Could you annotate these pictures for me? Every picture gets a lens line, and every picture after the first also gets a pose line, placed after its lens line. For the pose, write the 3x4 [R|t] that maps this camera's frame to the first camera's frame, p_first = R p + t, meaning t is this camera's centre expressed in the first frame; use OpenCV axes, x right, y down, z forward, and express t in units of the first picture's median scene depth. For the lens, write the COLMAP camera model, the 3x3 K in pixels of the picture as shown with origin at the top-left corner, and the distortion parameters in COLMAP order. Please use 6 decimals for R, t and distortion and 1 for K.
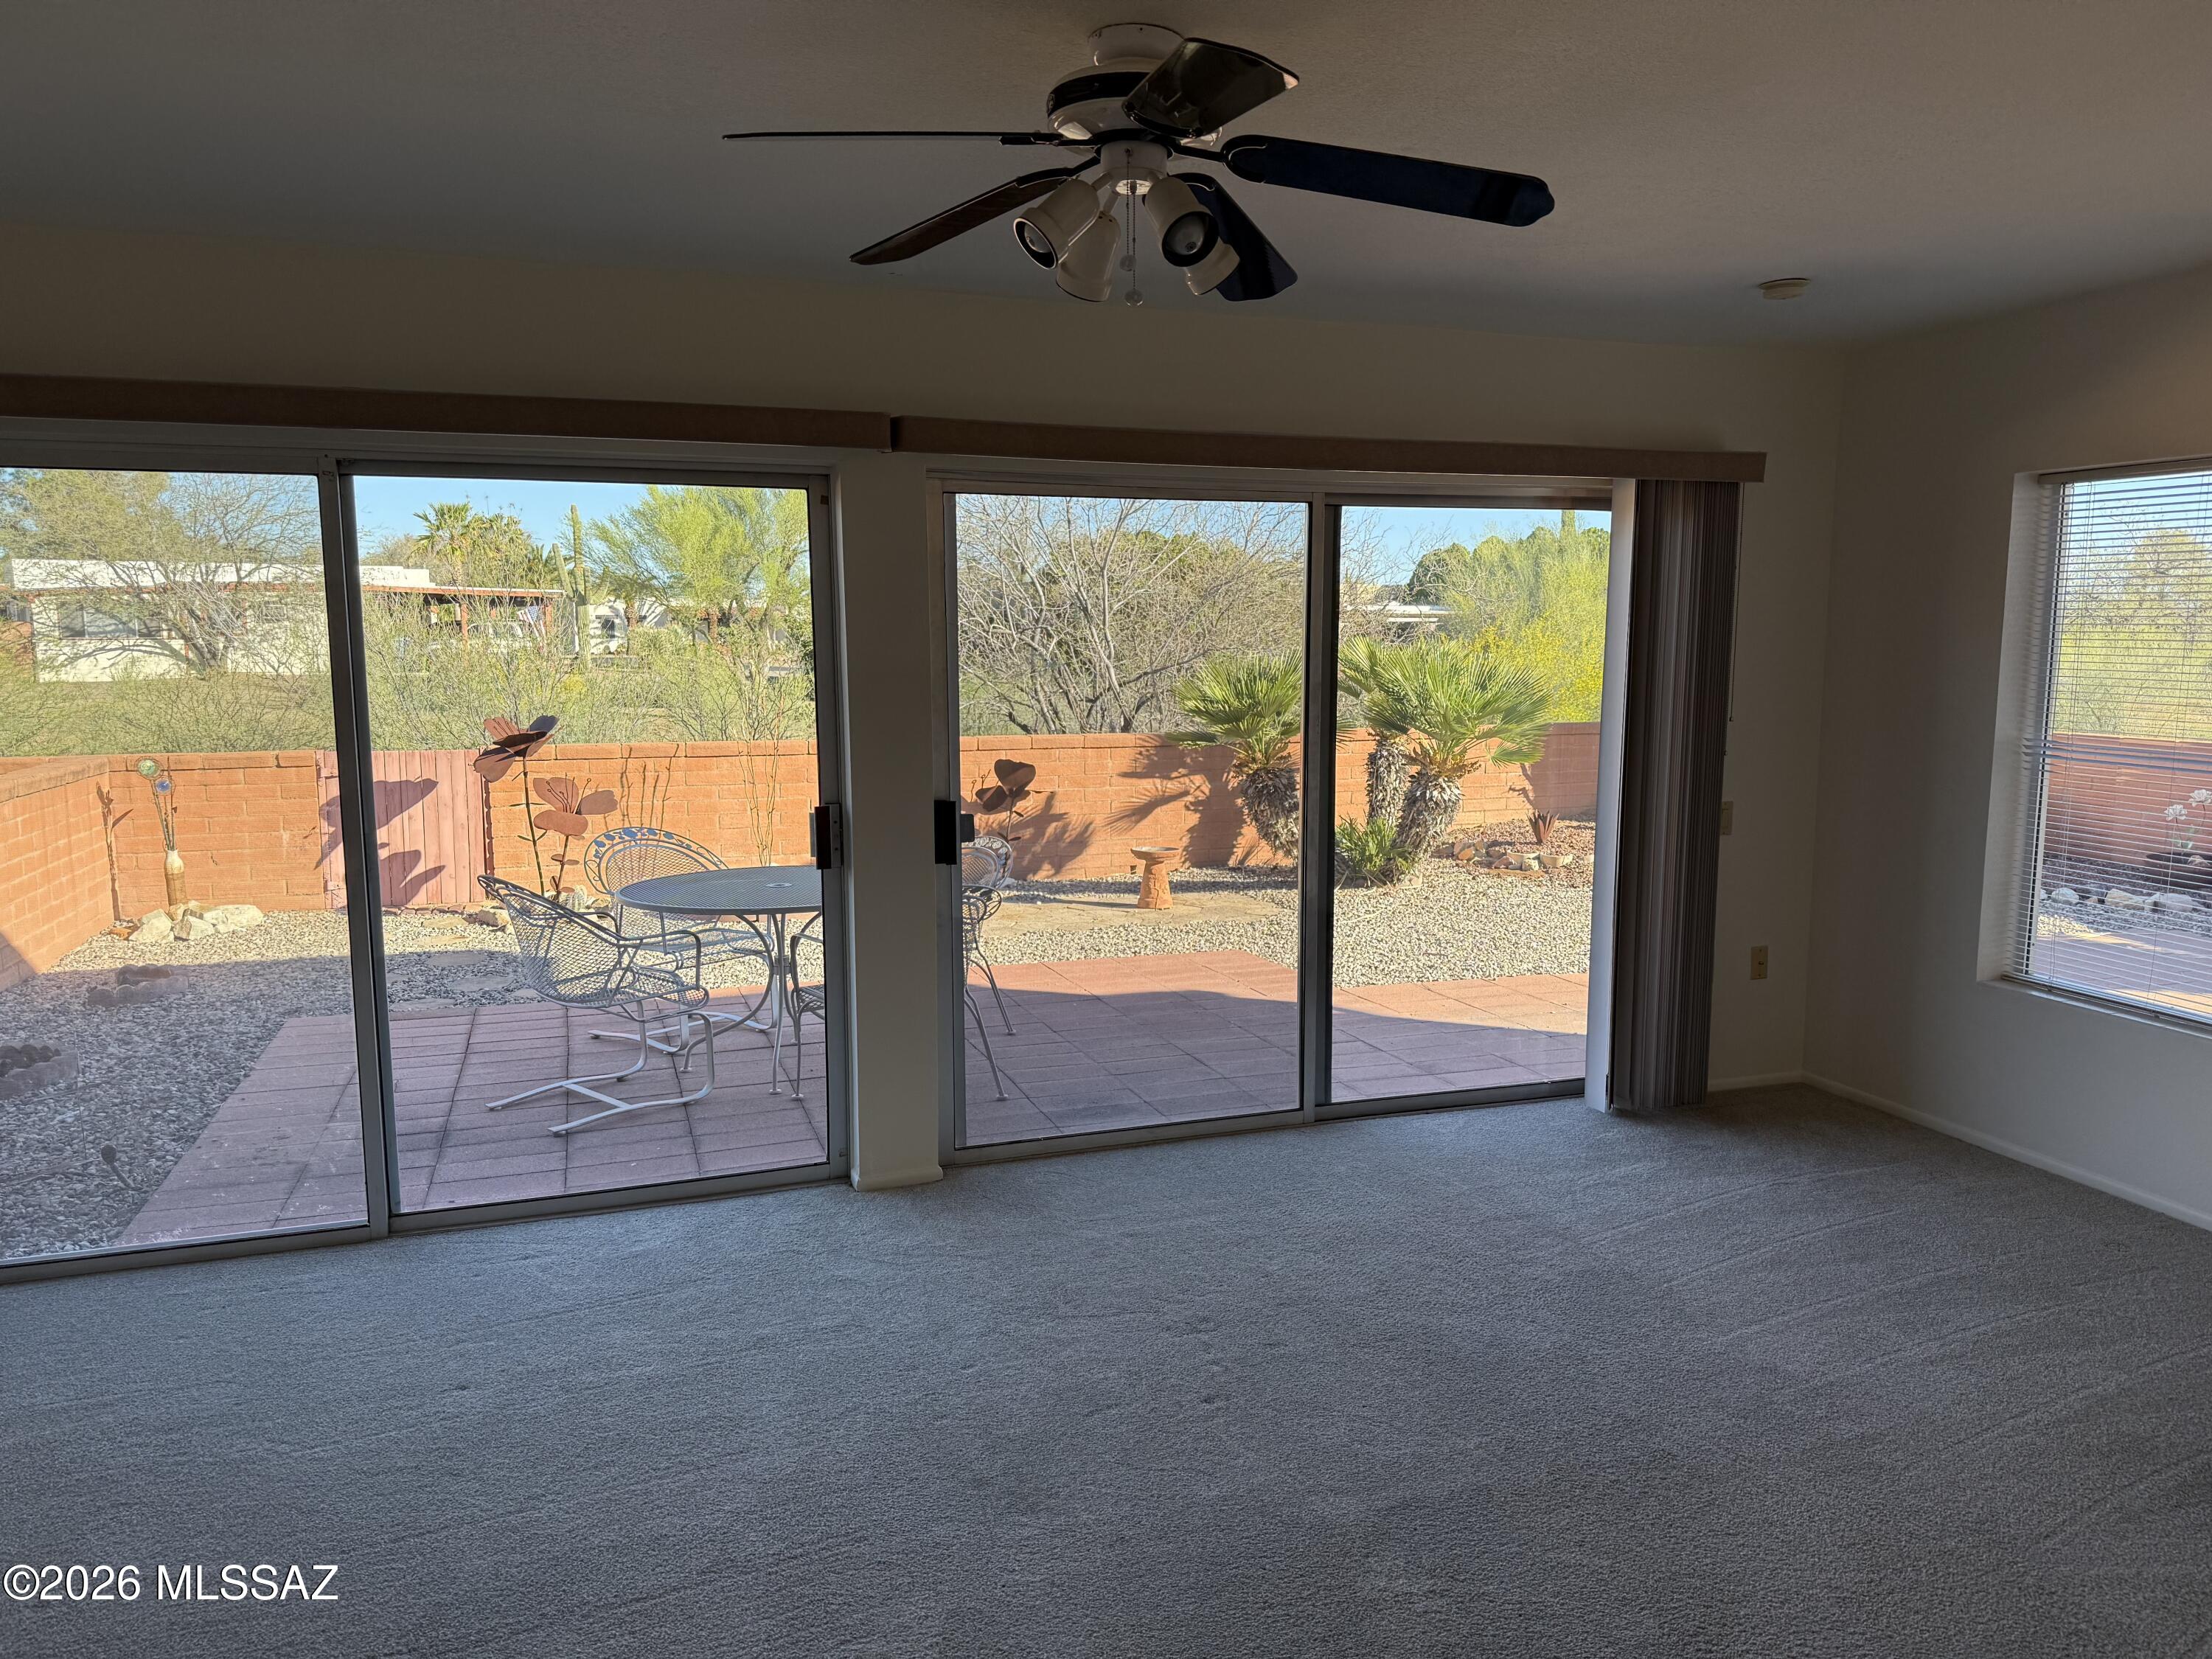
lens RADIAL K [[1537.5, 0, 1133.0], [0, 1537.5, 817.9], [0, 0, 1]] dist [0.153467, -0.244798]
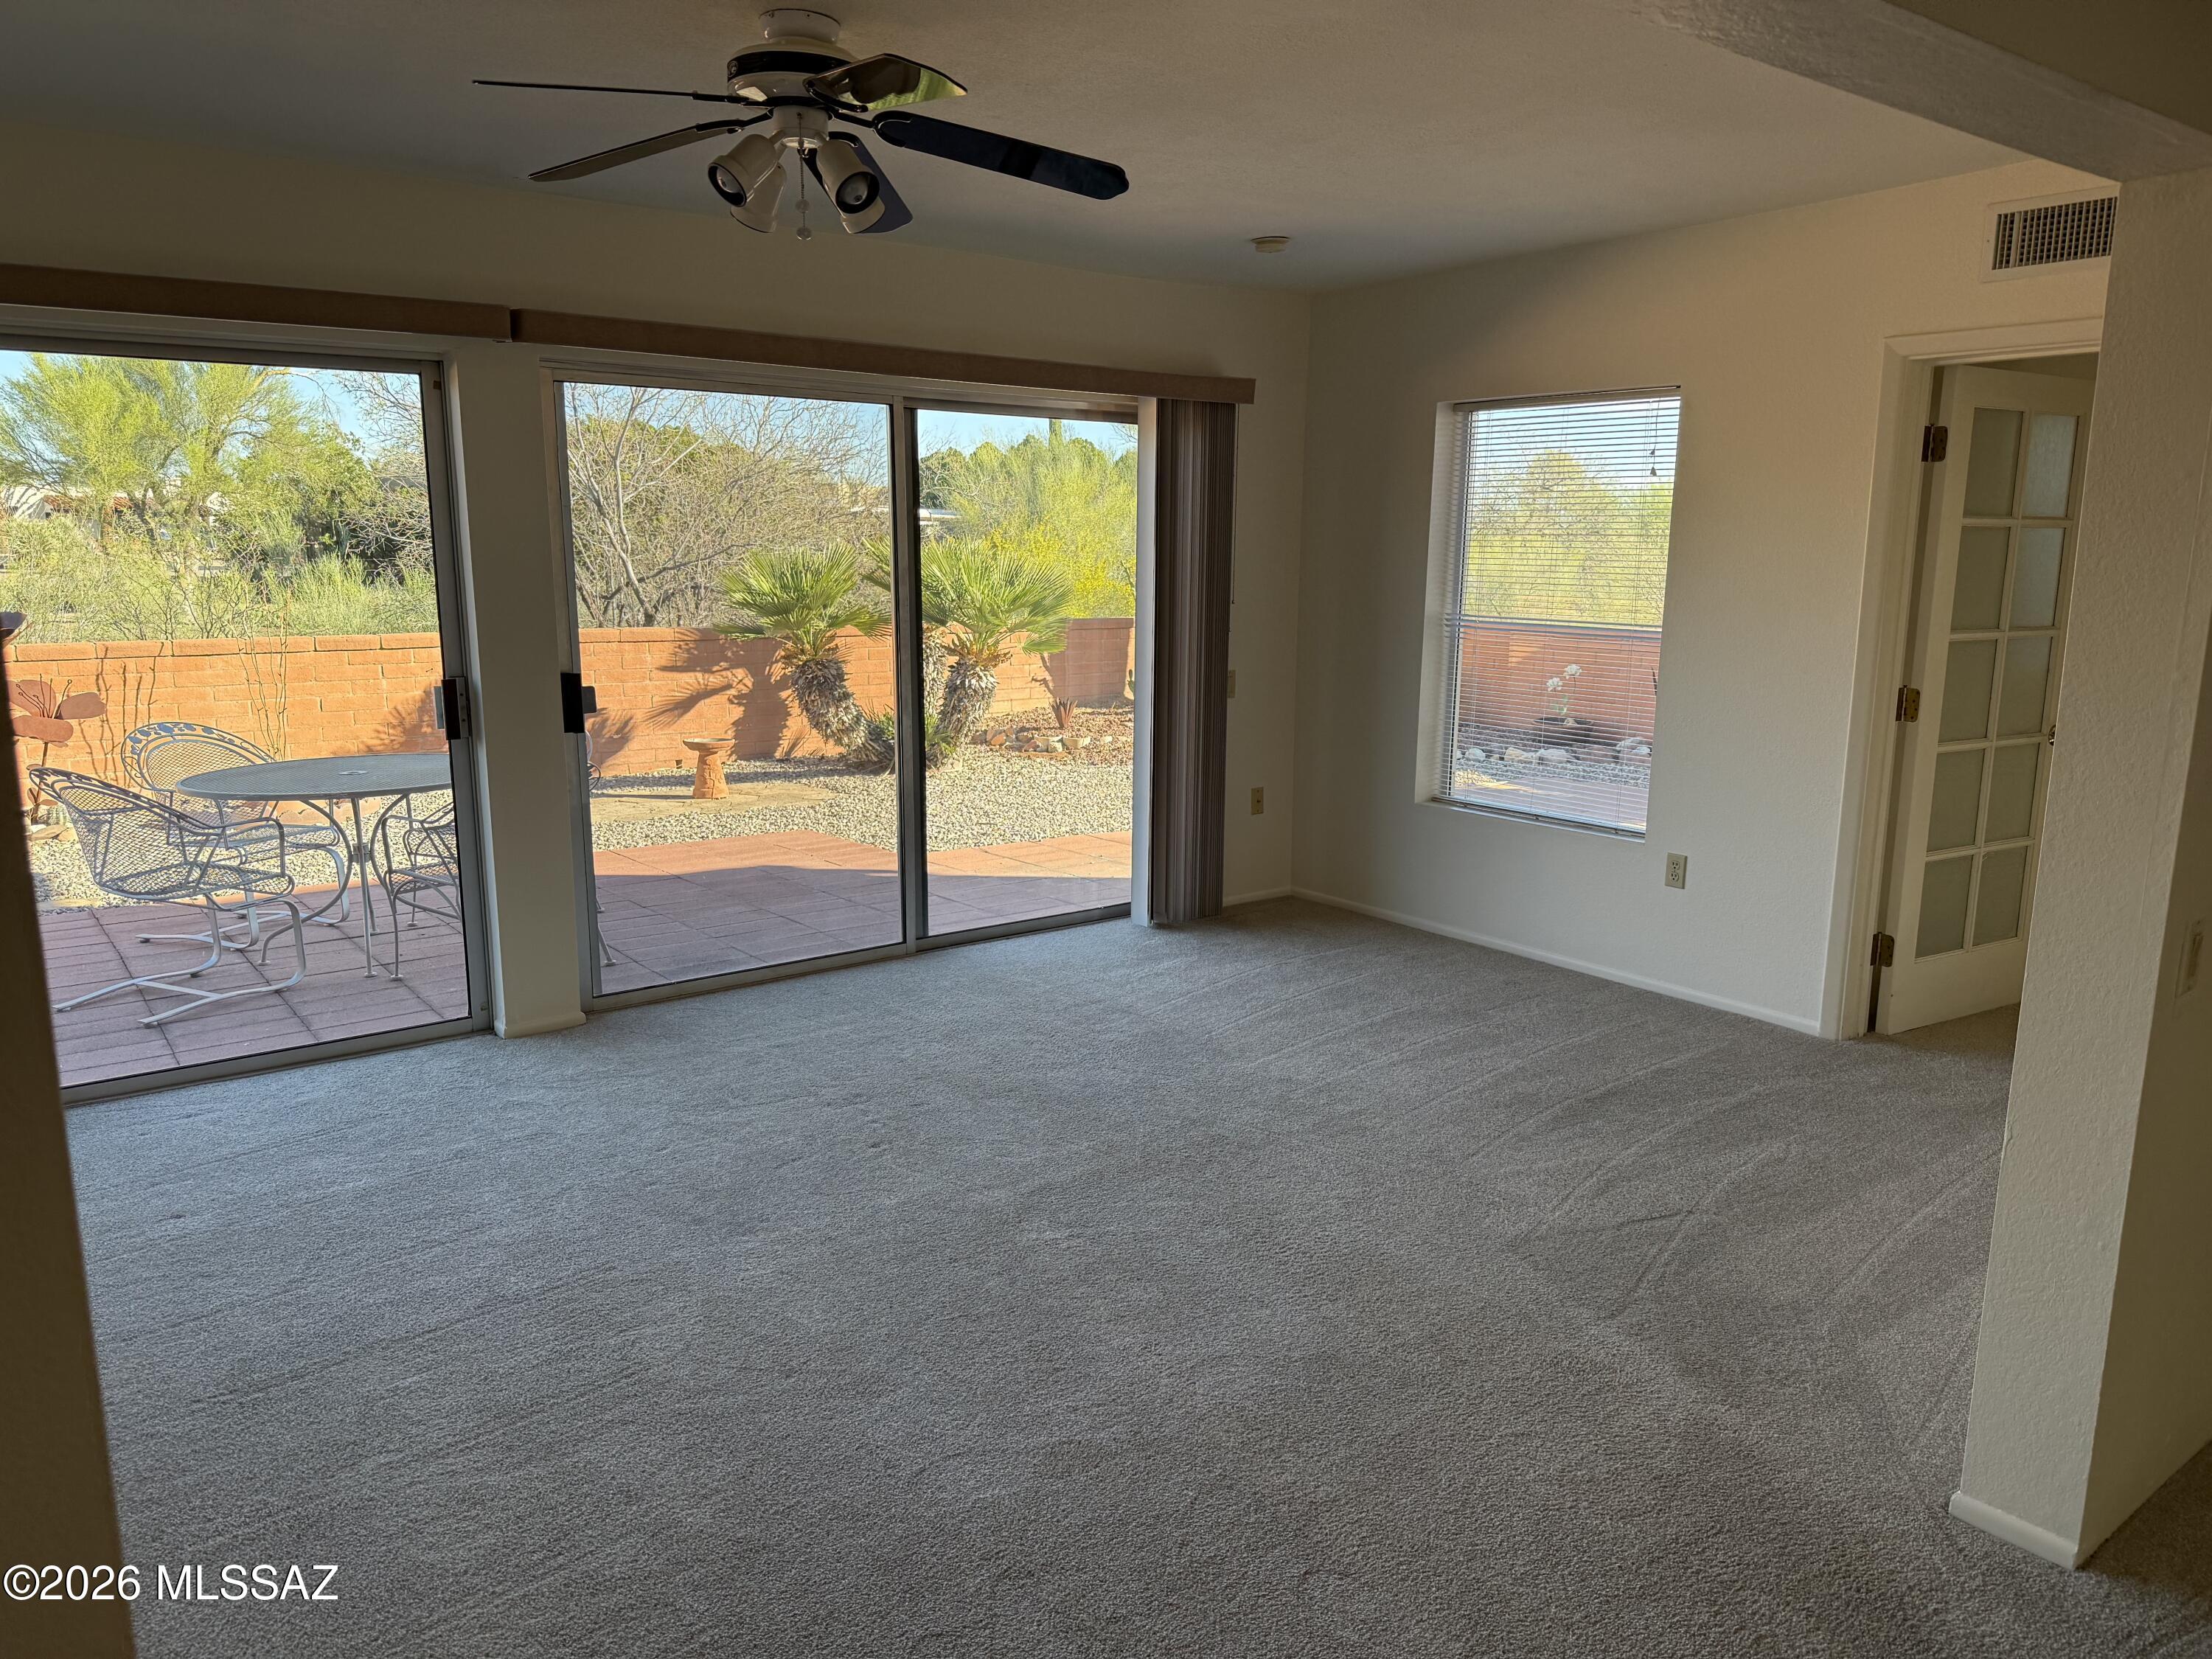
lens RADIAL K [[1537.5, 0, 1133.0], [0, 1537.5, 817.9], [0, 0, 1]] dist [0.153467, -0.244798]
pose [[0.949375, -0.049600, 0.310205, -0.075188], [0.030611, 0.997364, 0.065790, 0.023423], [-0.312650, -0.052963, 0.948391, -0.127066]]
